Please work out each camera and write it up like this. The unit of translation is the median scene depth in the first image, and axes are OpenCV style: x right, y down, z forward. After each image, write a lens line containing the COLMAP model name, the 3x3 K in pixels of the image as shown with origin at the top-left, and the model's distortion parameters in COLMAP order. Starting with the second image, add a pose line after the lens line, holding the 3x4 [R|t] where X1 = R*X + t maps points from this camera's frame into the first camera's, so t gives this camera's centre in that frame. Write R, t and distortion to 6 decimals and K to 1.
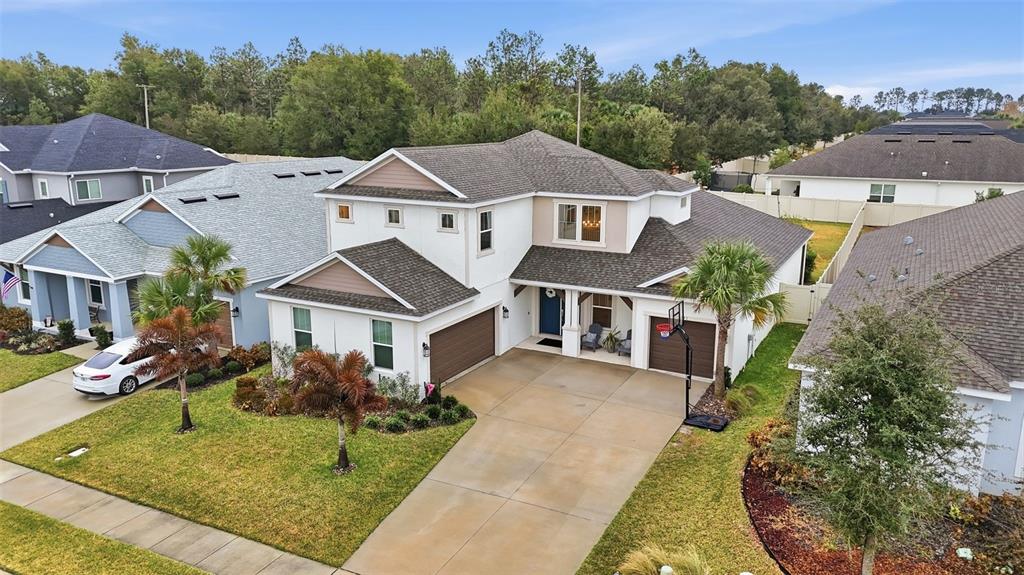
lens RADIAL K [[750.6, 0, 512.0], [0, 750.6, 287.5], [0, 0, 1]] dist [0.077624, -0.067860]
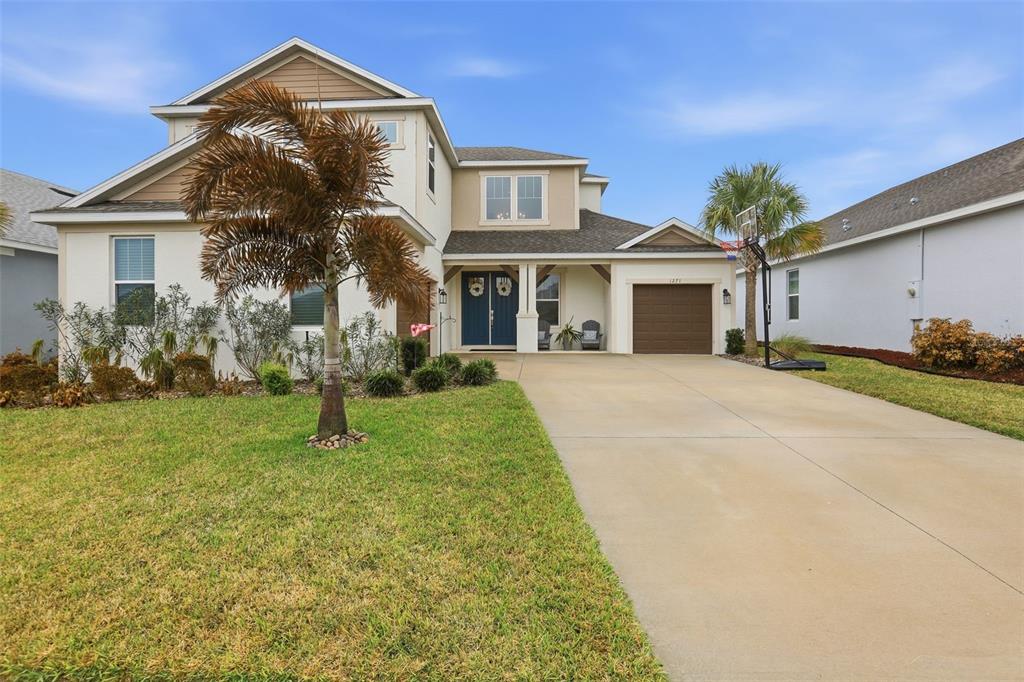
lens RADIAL K [[556.5, 0, 501.6], [0, 556.5, 323.6], [0, 0, 1]] dist [-0.068811, 0.042275]
pose [[0.905701, -0.002016, 0.423913, -0.198639], [0.096817, 0.974544, -0.202216, 0.186155], [-0.412714, 0.224189, 0.882840, 0.540493]]
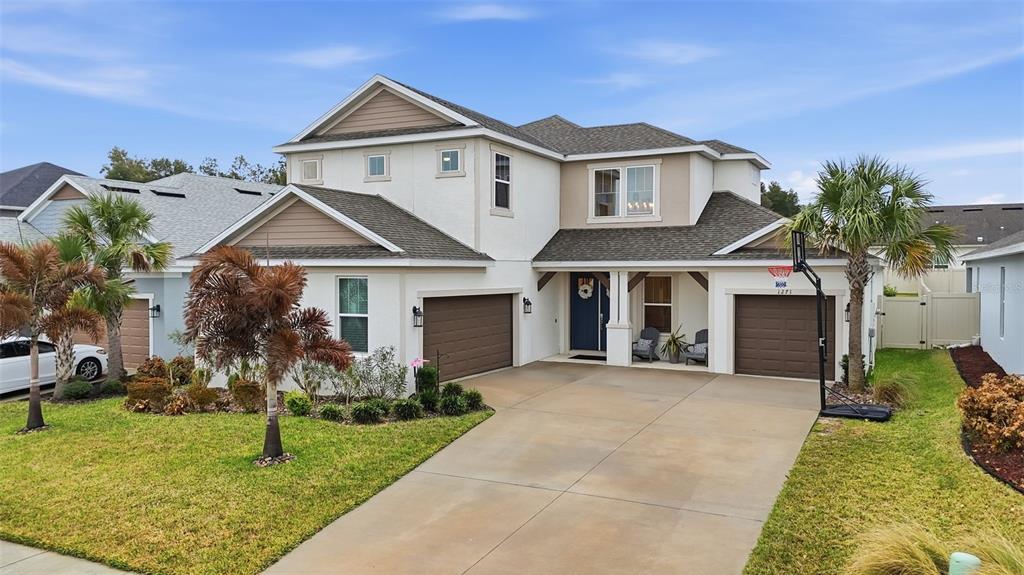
lens RADIAL K [[750.6, 0, 512.0], [0, 750.6, 287.5], [0, 0, 1]] dist [0.077624, -0.067860]
pose [[0.999930, -0.002649, 0.011514, -0.034132], [0.004869, 0.980334, -0.197284, 0.170416], [-0.010765, 0.197326, 0.980279, 0.302919]]
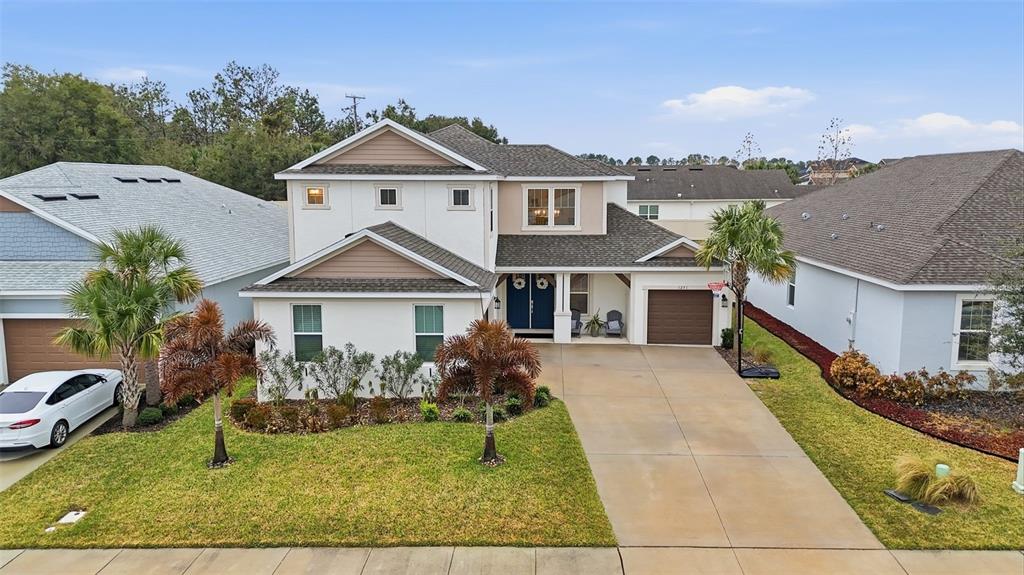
lens RADIAL K [[750.6, 0, 512.0], [0, 750.6, 287.5], [0, 0, 1]] dist [0.077624, -0.067860]
pose [[0.901975, -0.064246, 0.426981, -0.412004], [0.099307, 0.993226, -0.060335, 0.077263], [-0.420212, 0.096823, 0.902245, 0.166740]]
